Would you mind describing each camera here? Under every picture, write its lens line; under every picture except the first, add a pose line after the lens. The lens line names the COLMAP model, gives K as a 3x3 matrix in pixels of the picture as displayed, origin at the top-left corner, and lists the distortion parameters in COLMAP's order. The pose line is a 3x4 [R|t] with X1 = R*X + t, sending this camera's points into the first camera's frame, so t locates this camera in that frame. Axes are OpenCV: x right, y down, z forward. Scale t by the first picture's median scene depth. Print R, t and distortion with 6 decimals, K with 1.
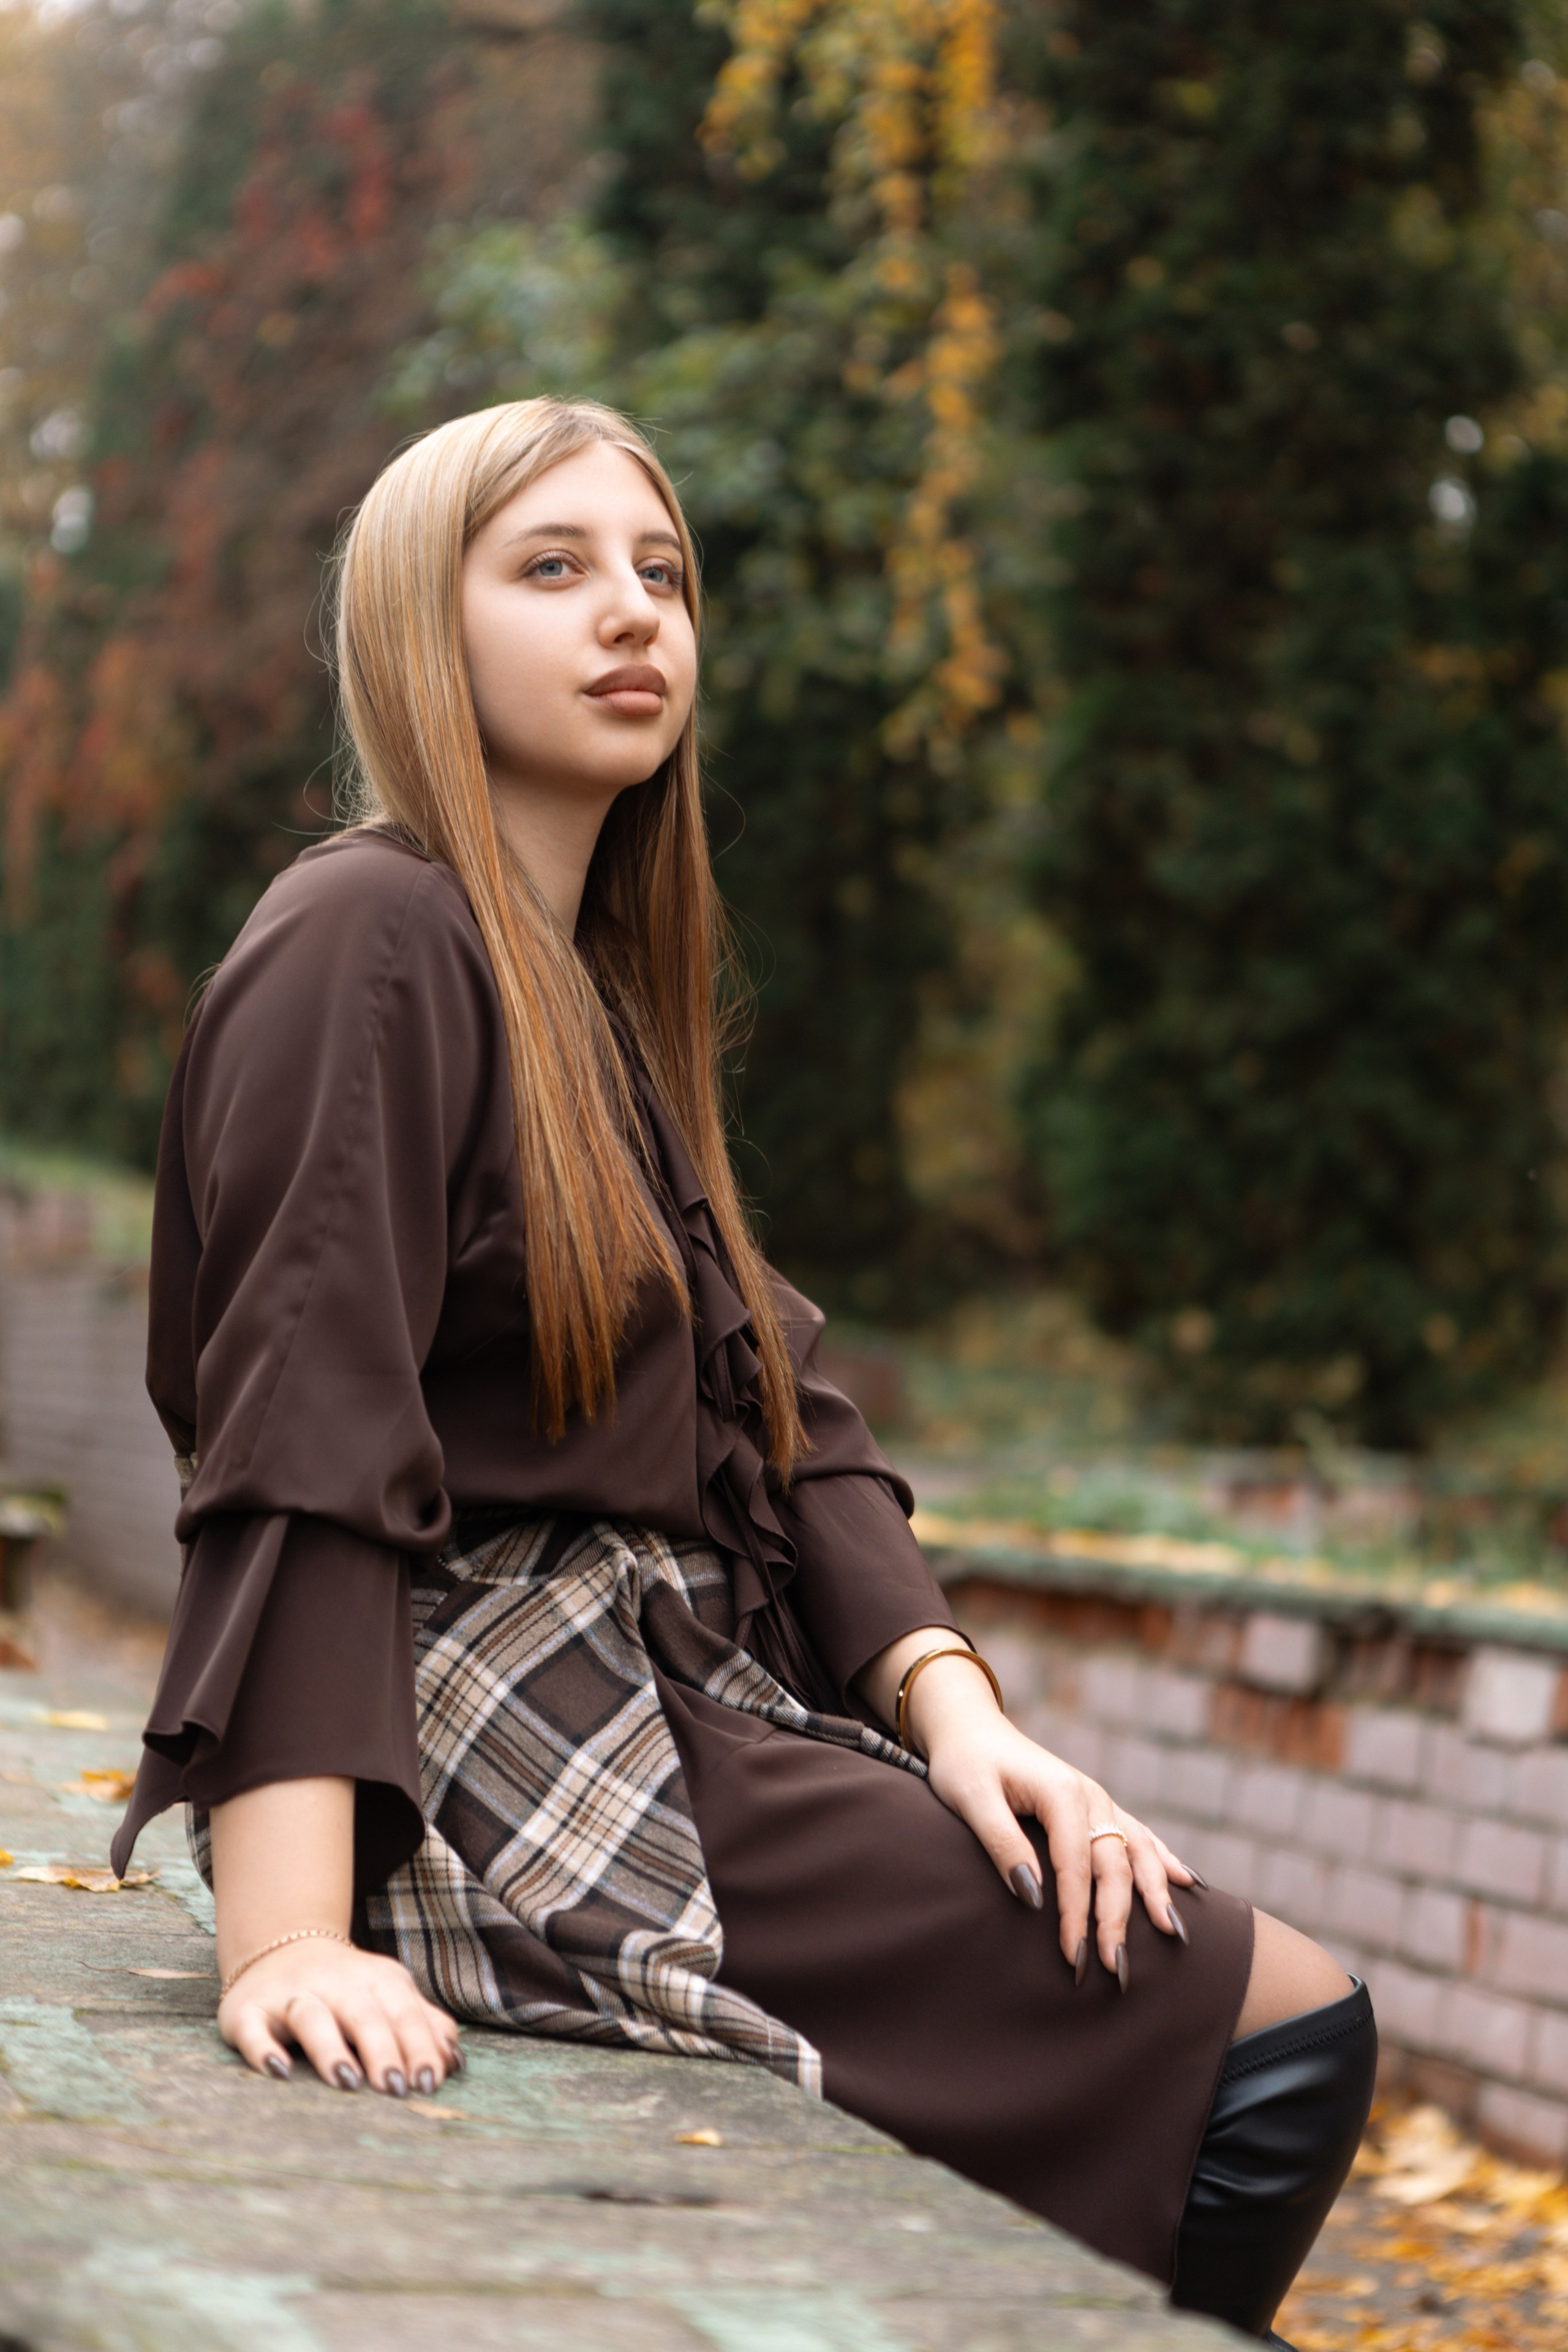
lens RADIAL K [[4688.4, 0, 480.0], [0, 4688.4, 1177.8], [0, 0, 1]] dist [-0.085557, 0.012778]
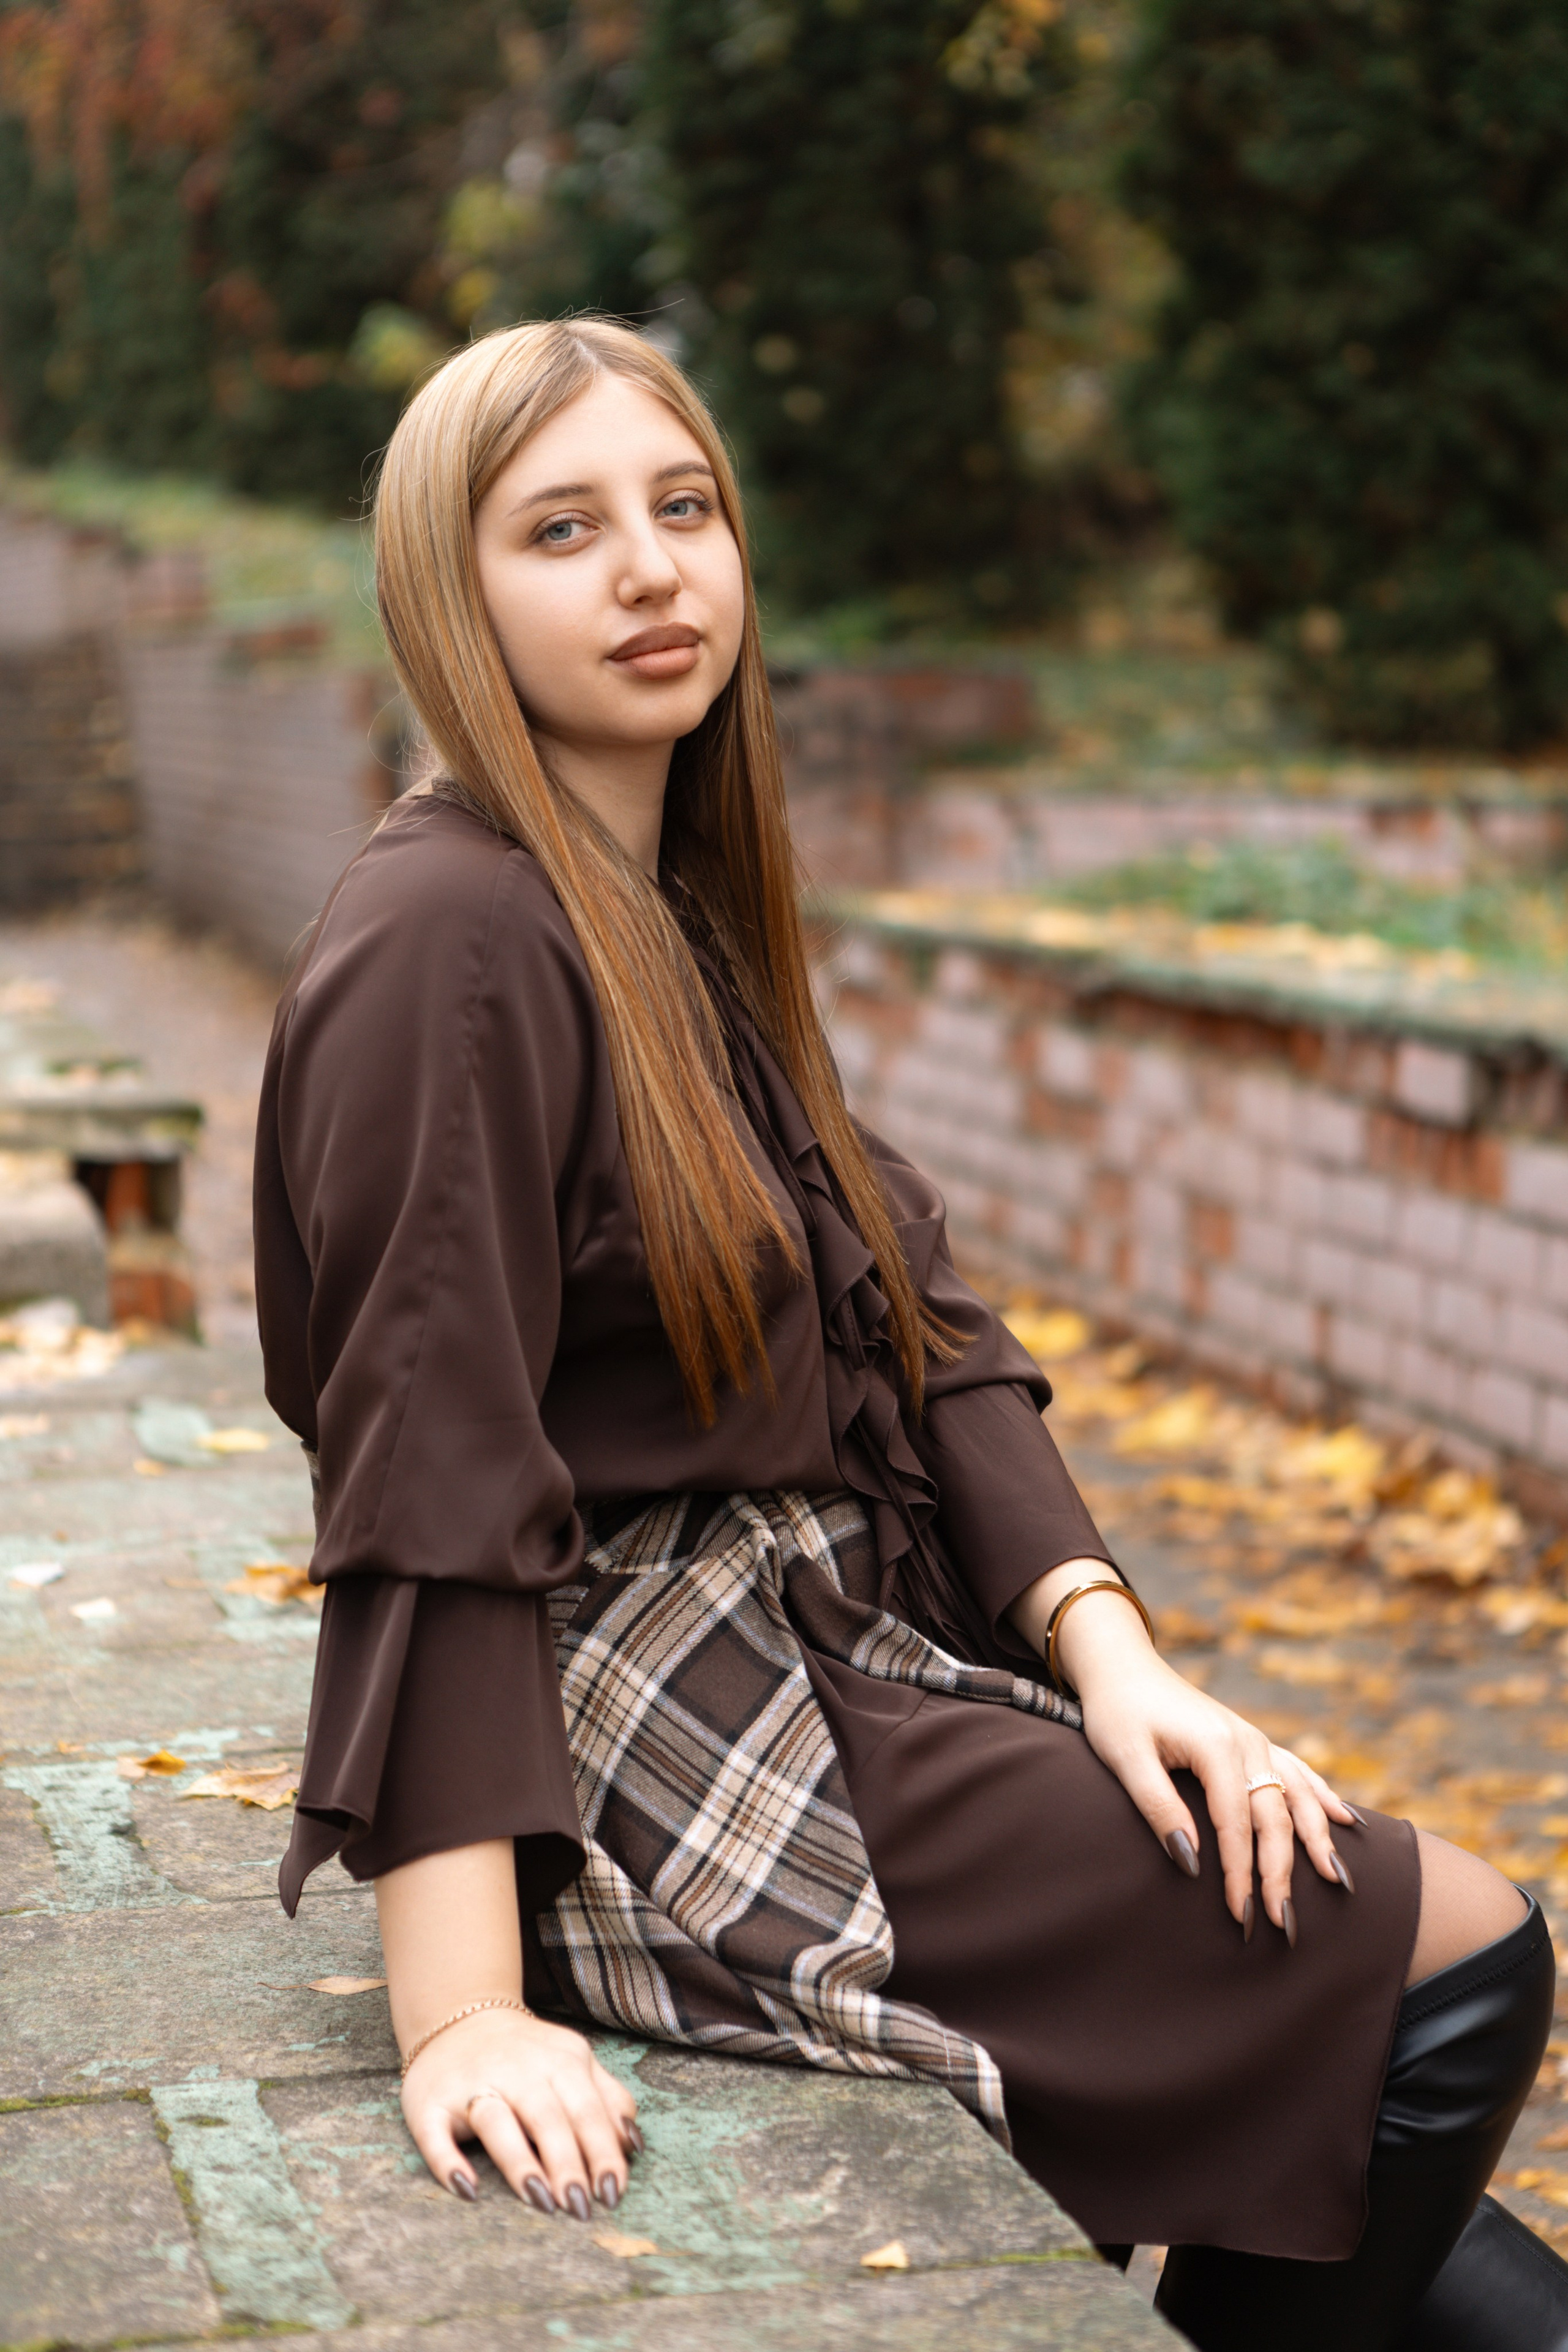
lens RADIAL K [[4688.4, 0, 480.0], [0, 4688.4, 1177.8], [0, 0, 1]] dist [-0.085557, 0.012778]
pose [[0.995008, -0.092187, -0.038206, 0.016653], [0.097094, 0.982753, 0.157382, -0.160067], [0.023039, -0.160307, 0.986798, 0.033348]]
